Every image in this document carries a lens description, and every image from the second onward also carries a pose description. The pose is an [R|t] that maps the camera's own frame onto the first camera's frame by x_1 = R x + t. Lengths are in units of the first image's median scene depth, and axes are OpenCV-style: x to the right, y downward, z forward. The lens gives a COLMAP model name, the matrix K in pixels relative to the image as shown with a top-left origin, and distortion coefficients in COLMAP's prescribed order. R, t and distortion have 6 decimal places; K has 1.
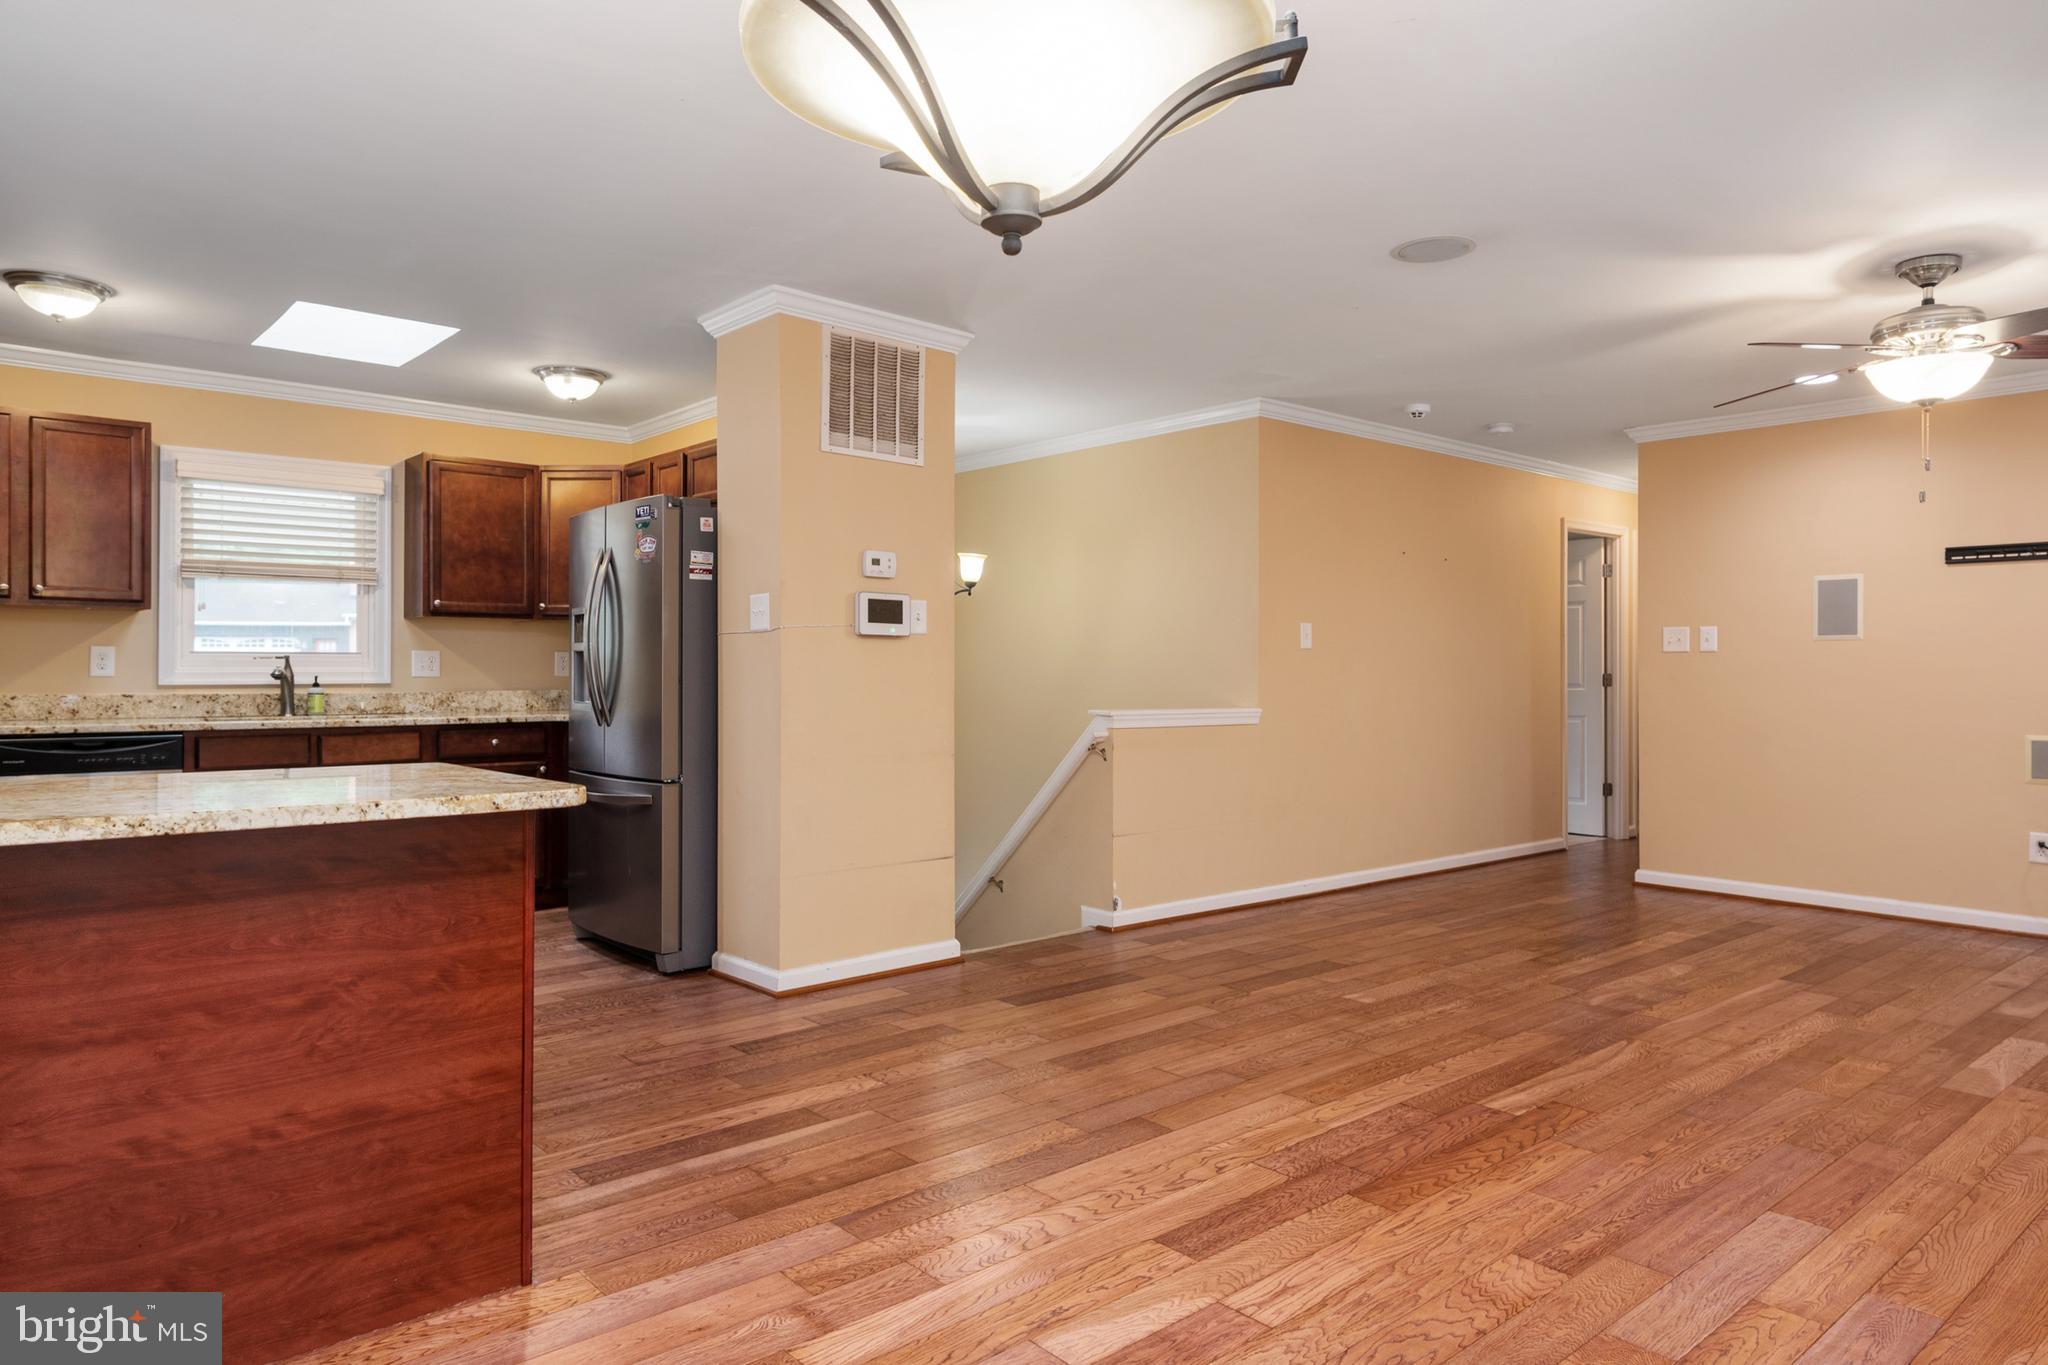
lens RADIAL K [[1270.4, 0, 1033.6], [0, 1270.4, 667.9], [0, 0, 1]] dist [0.028438, -0.020569]
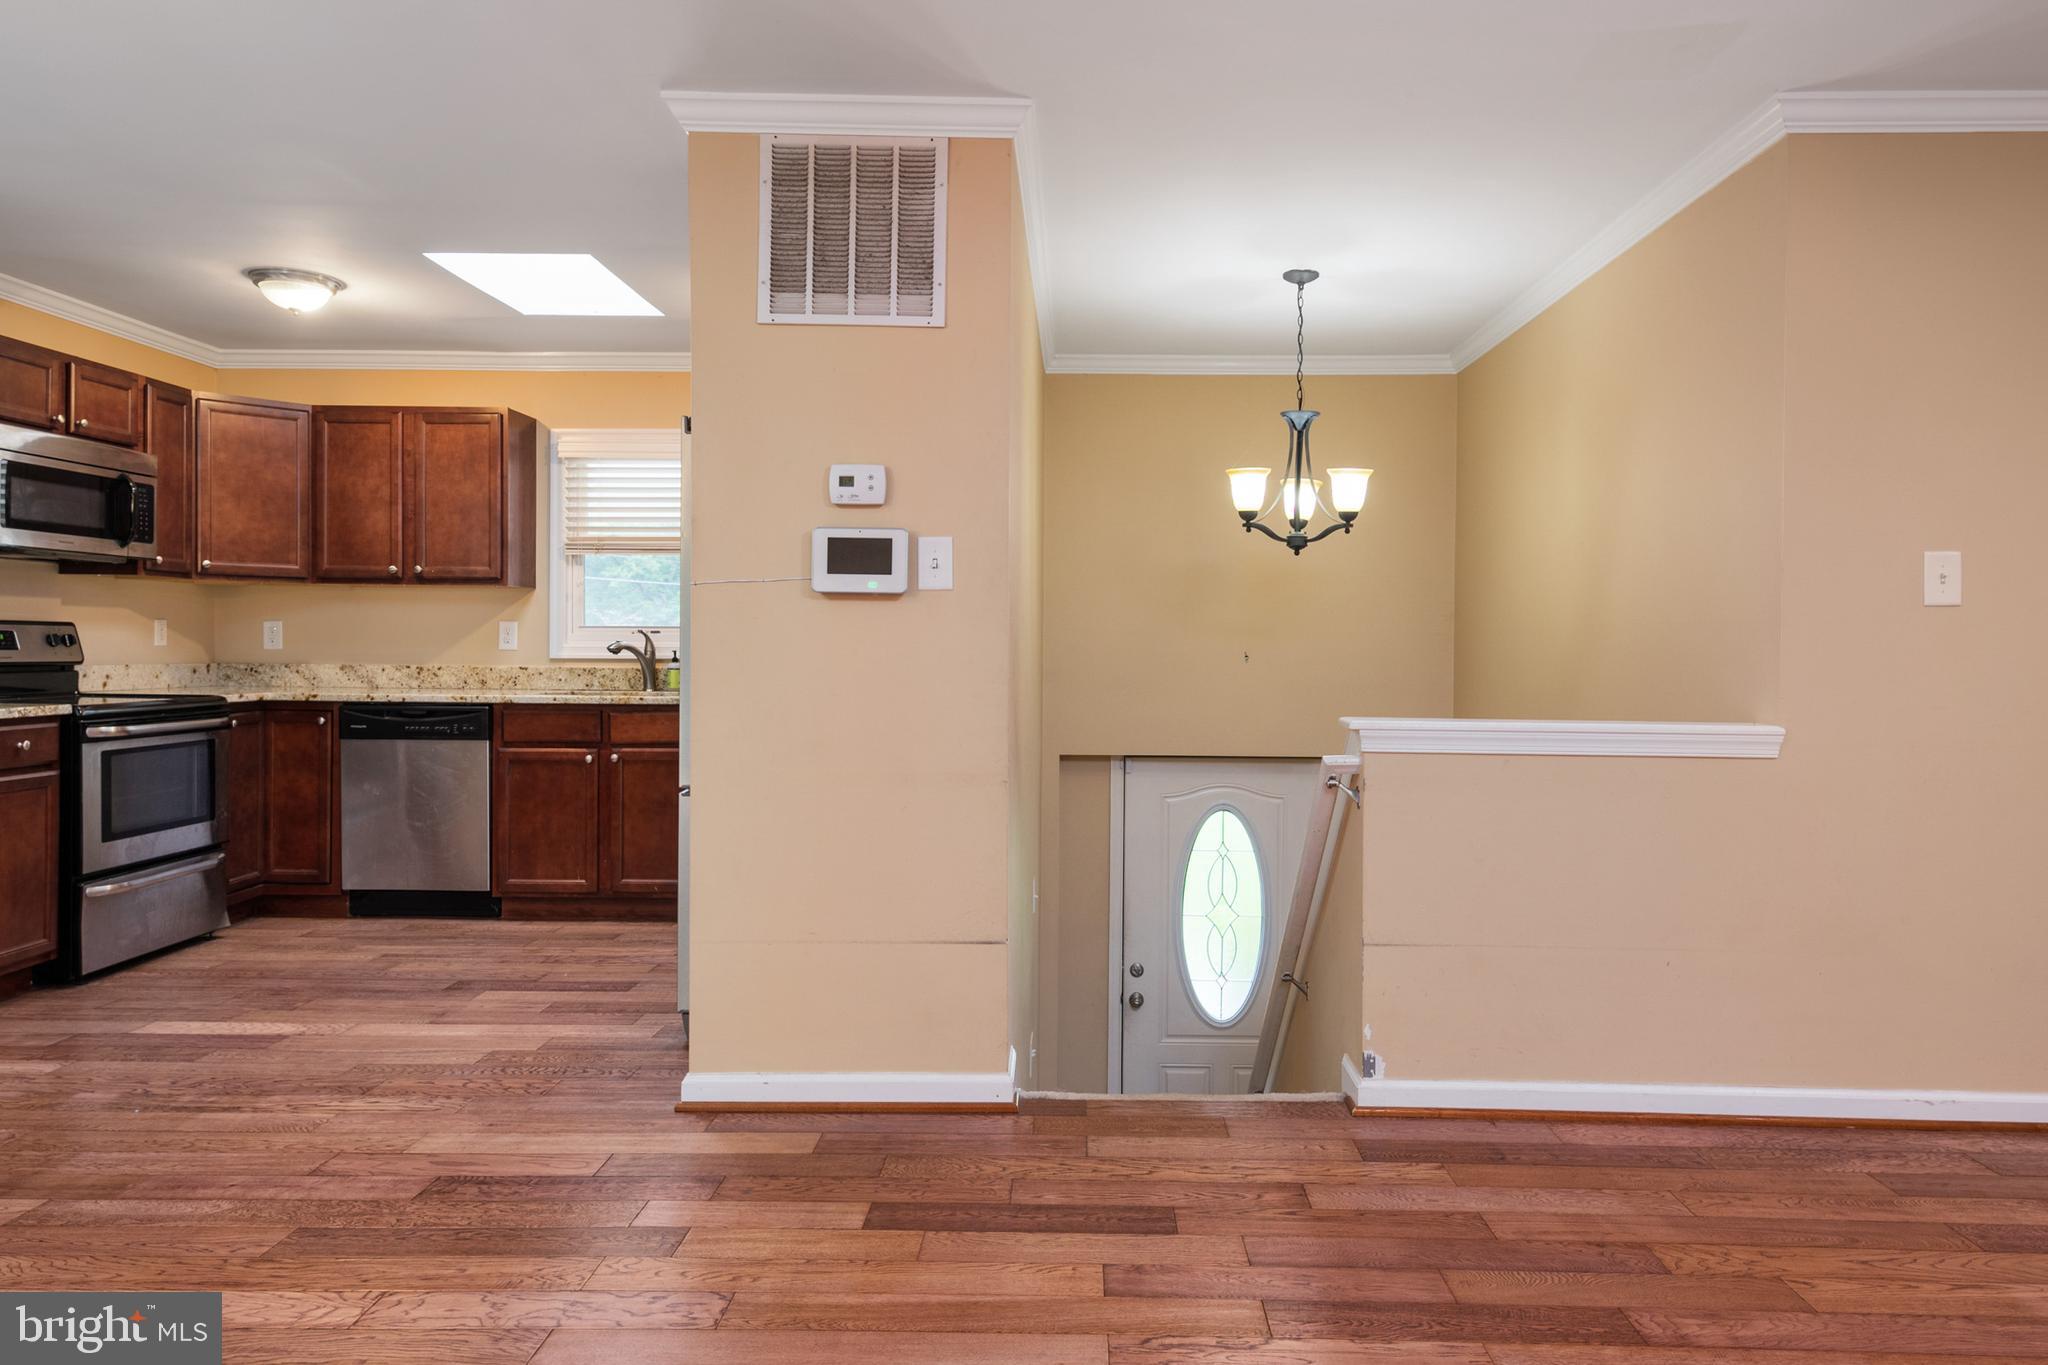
lens RADIAL K [[1316.9, 0, 1071.1], [0, 1316.9, 663.3], [0, 0, 1]] dist [0.020596, -0.005893]
pose [[0.740529, 0.012115, -0.671915, 0.416703], [-0.003029, 0.999887, 0.014691, 0.000384], [0.672018, -0.008844, 0.740482, 0.565448]]
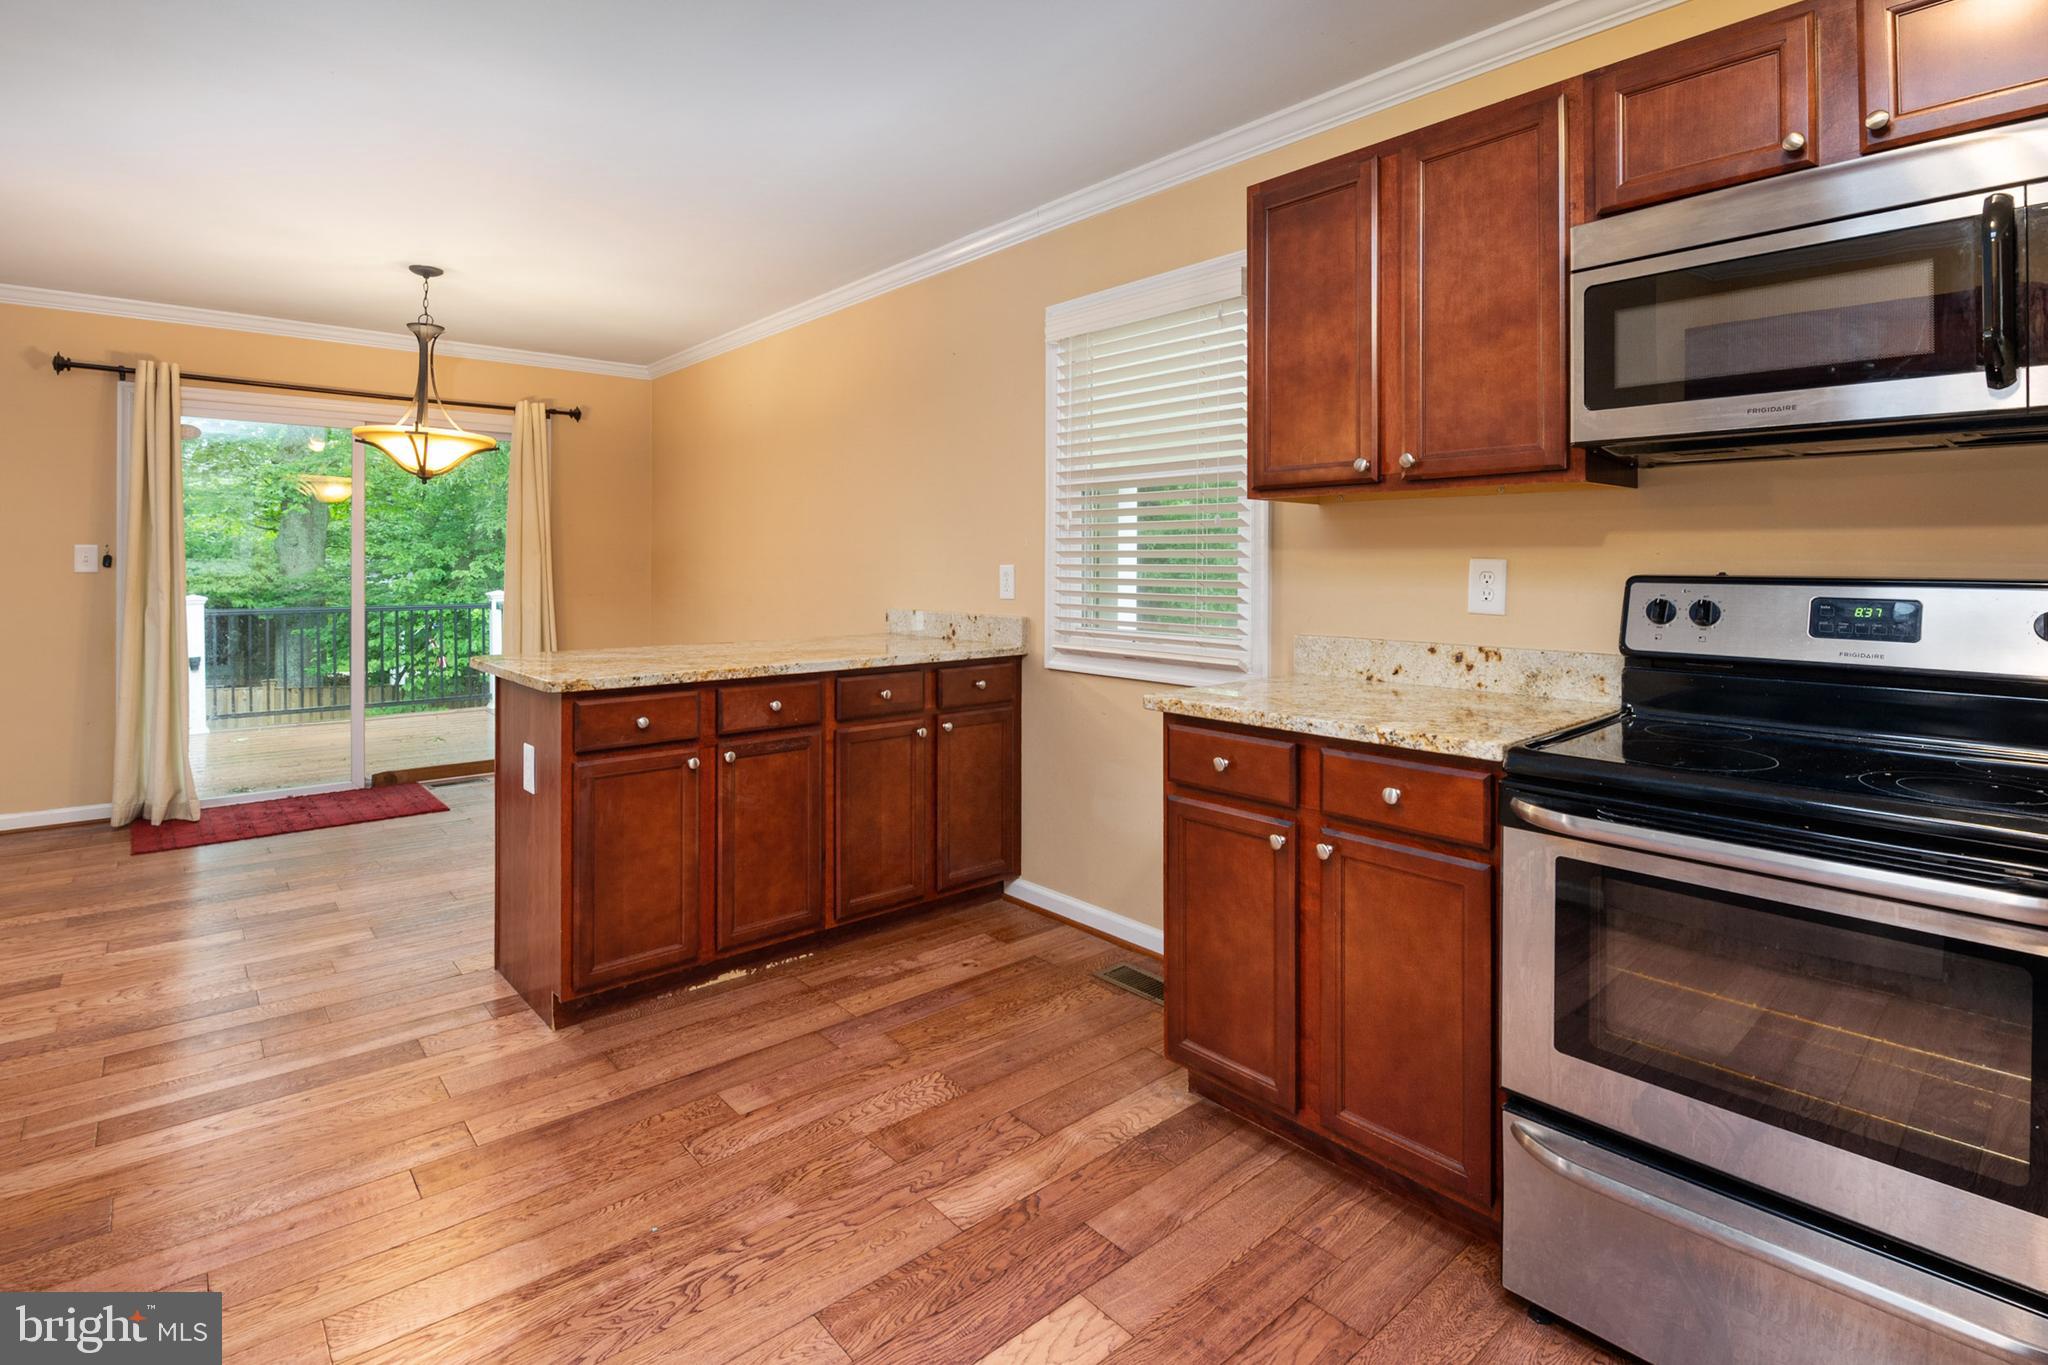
lens RADIAL K [[1003.1, 0, 1029.6], [0, 1003.1, 566.4], [0, 0, 1]] dist [-0.002775, -0.002359]
pose [[-0.999864, -0.005543, 0.015507, -0.543137], [-0.005563, 0.999984, -0.001264, -0.017084], [-0.015499, -0.001350, -0.999879, 1.133375]]
